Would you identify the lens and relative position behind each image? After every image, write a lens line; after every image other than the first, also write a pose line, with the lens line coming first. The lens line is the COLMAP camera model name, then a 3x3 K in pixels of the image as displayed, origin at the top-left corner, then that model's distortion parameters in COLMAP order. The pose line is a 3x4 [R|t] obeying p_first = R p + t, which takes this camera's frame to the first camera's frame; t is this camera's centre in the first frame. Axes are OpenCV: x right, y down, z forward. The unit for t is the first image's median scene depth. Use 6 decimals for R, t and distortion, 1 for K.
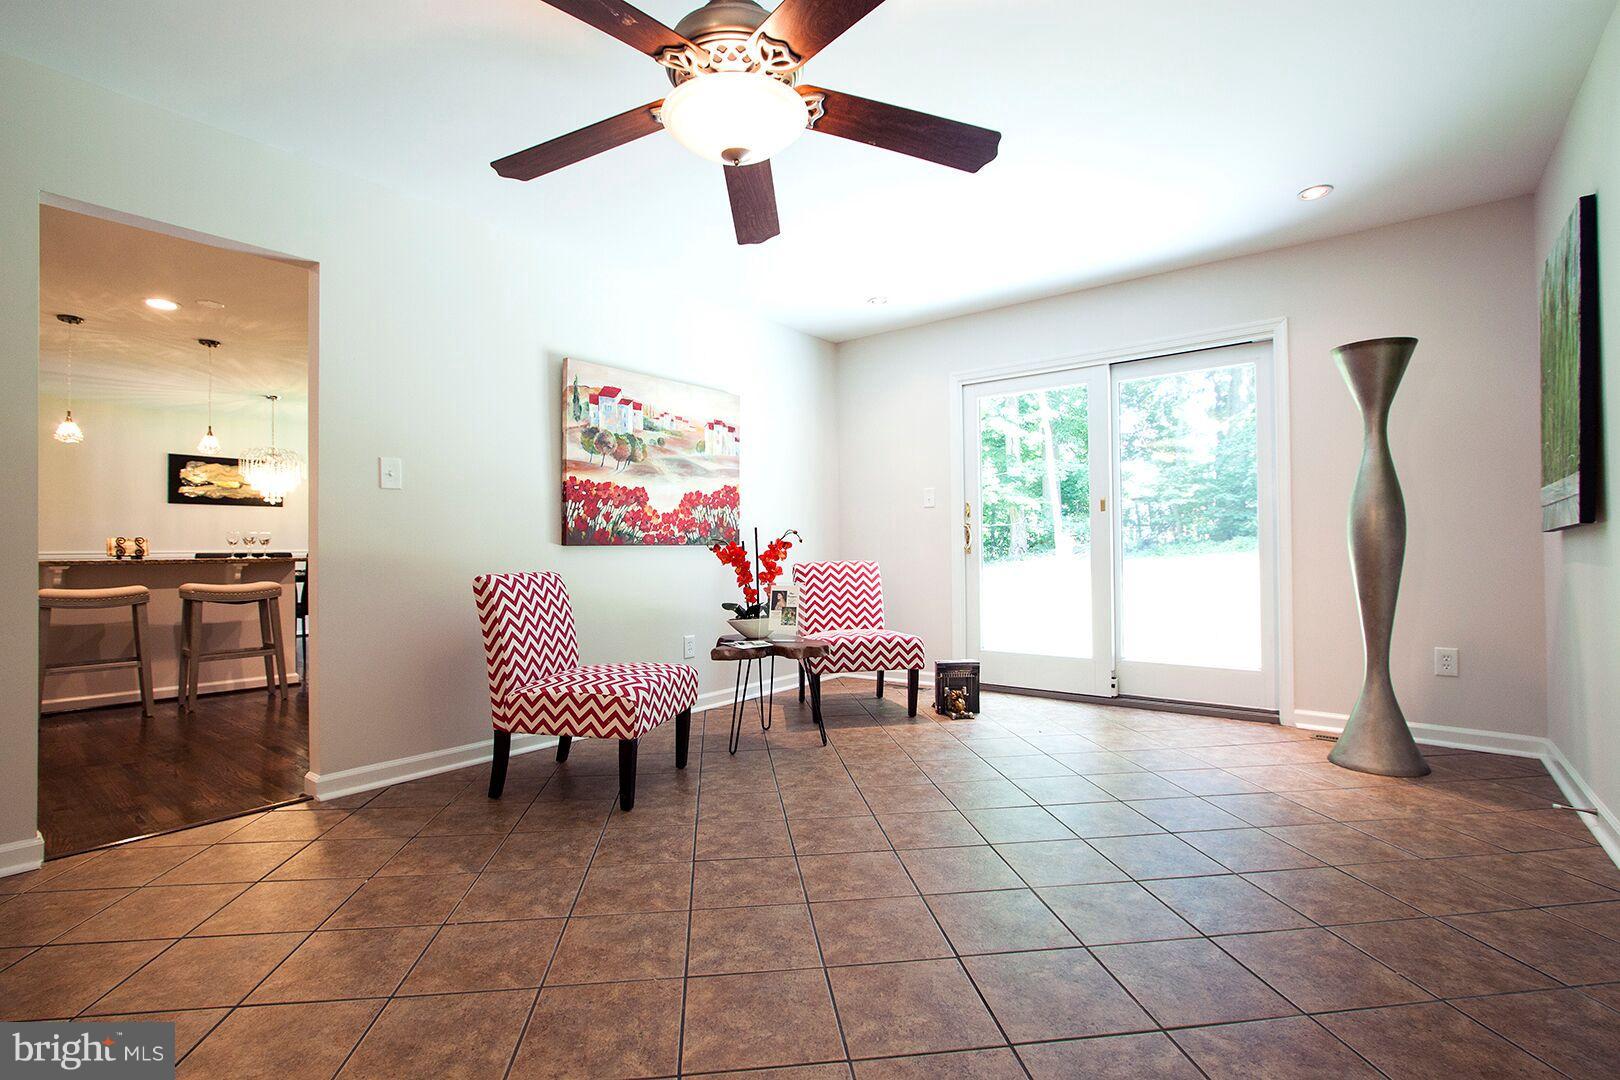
lens RADIAL K [[746.5, 0, 810.0], [0, 746.5, 540.0], [0, 0, 1]] dist [-0.022851, 0.000634]
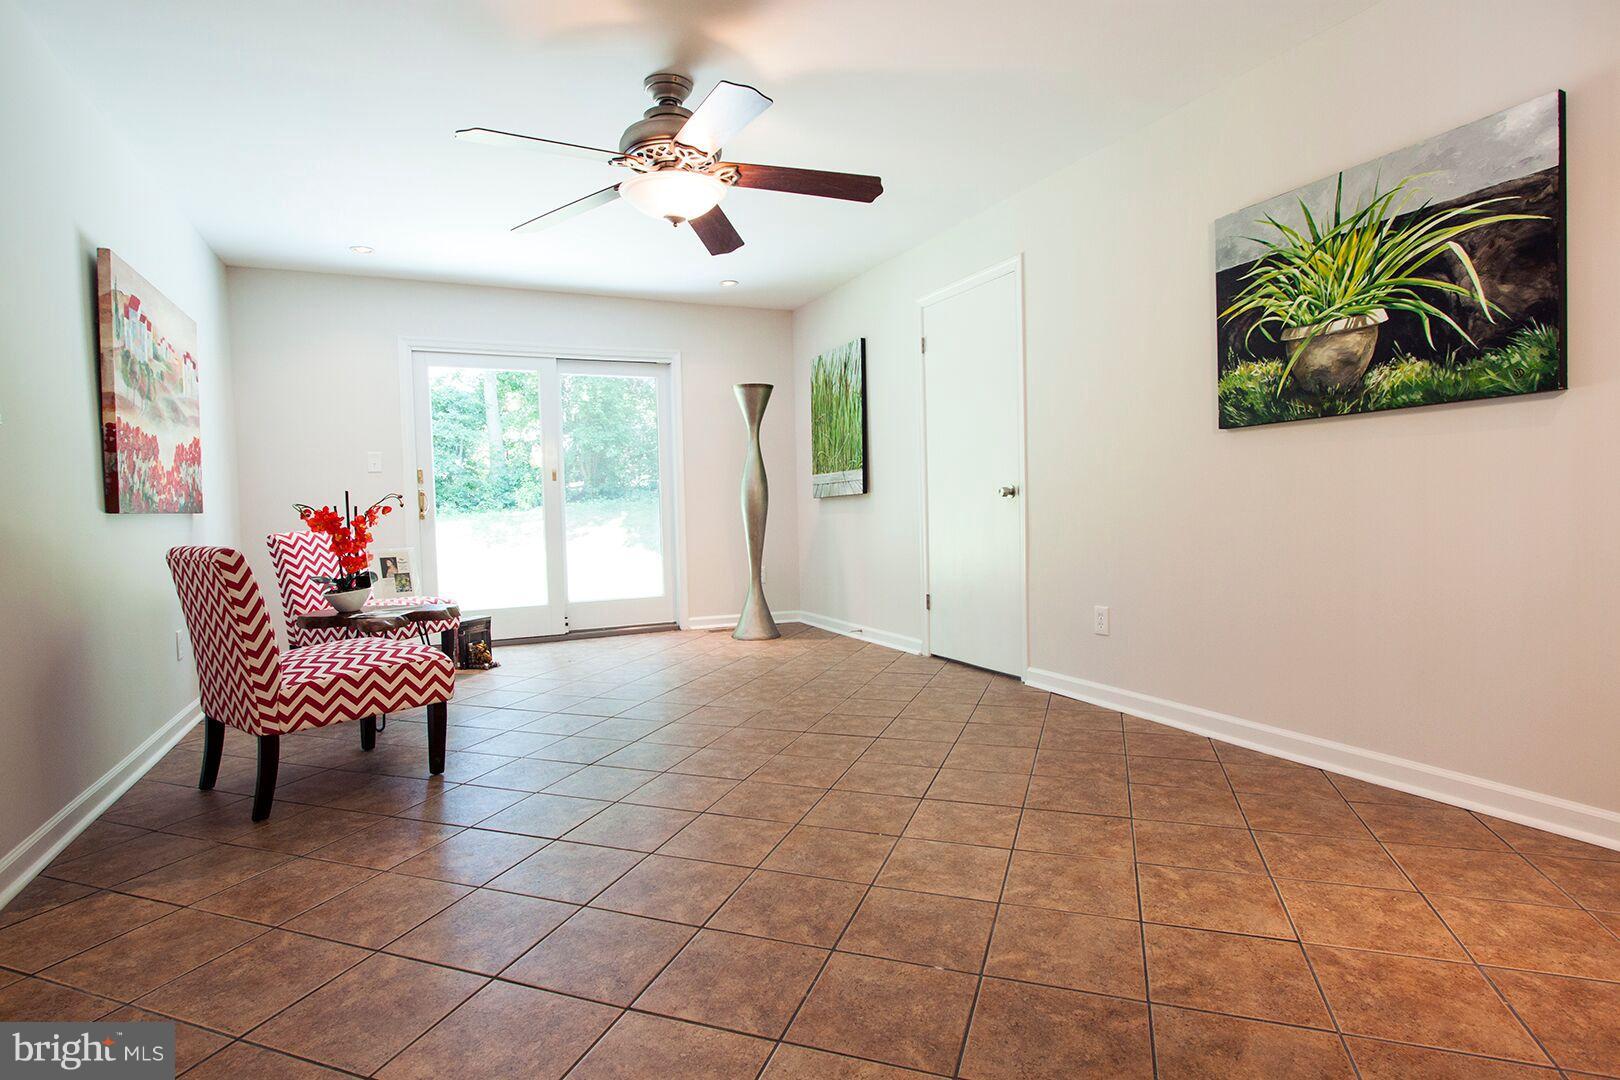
lens RADIAL K [[845.6, 0, 810.0], [0, 845.6, 540.0], [0, 0, 1]] dist [-0.030602, 0.001498]
pose [[0.429682, -0.040226, 0.902084, -0.771179], [0.010302, 0.999161, 0.039648, 0.008546], [-0.902921, -0.007743, 0.429736, 0.052979]]
